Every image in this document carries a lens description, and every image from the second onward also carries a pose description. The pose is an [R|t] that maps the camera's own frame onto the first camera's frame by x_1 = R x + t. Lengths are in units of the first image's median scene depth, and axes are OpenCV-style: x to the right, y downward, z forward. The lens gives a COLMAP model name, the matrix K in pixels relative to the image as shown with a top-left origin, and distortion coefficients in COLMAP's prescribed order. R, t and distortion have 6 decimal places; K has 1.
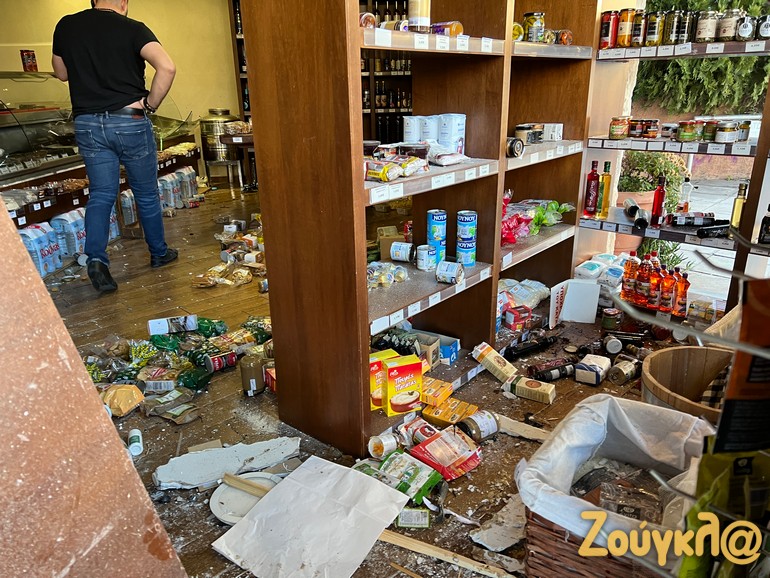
lens RADIAL K [[570.6, 0, 387.1], [0, 570.6, 282.7], [0, 0, 1]] dist [0.075672, -0.107884]
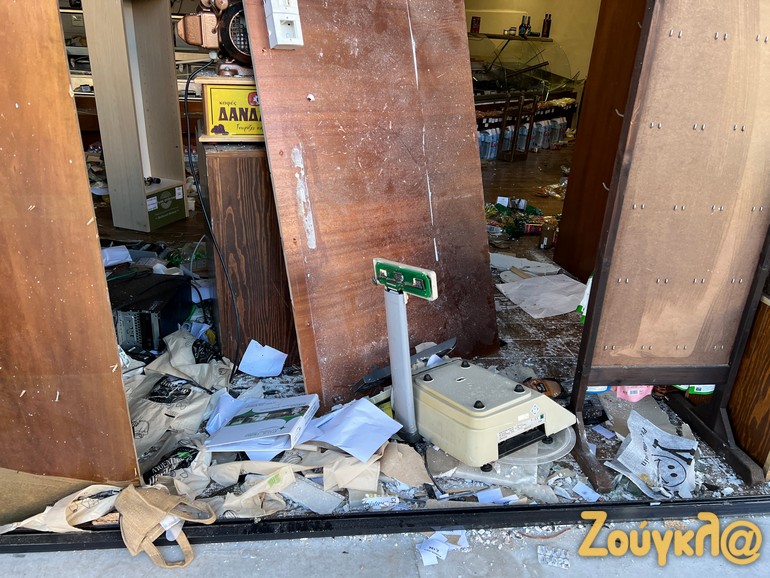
lens RADIAL K [[570.6, 0, 387.1], [0, 570.6, 282.7], [0, 0, 1]] dist [0.075672, -0.107884]
pose [[0.795456, 0.286274, -0.534132, 0.121884], [-0.258171, 0.957489, 0.128697, 0.080212], [0.548268, 0.035525, 0.835548, -0.229073]]
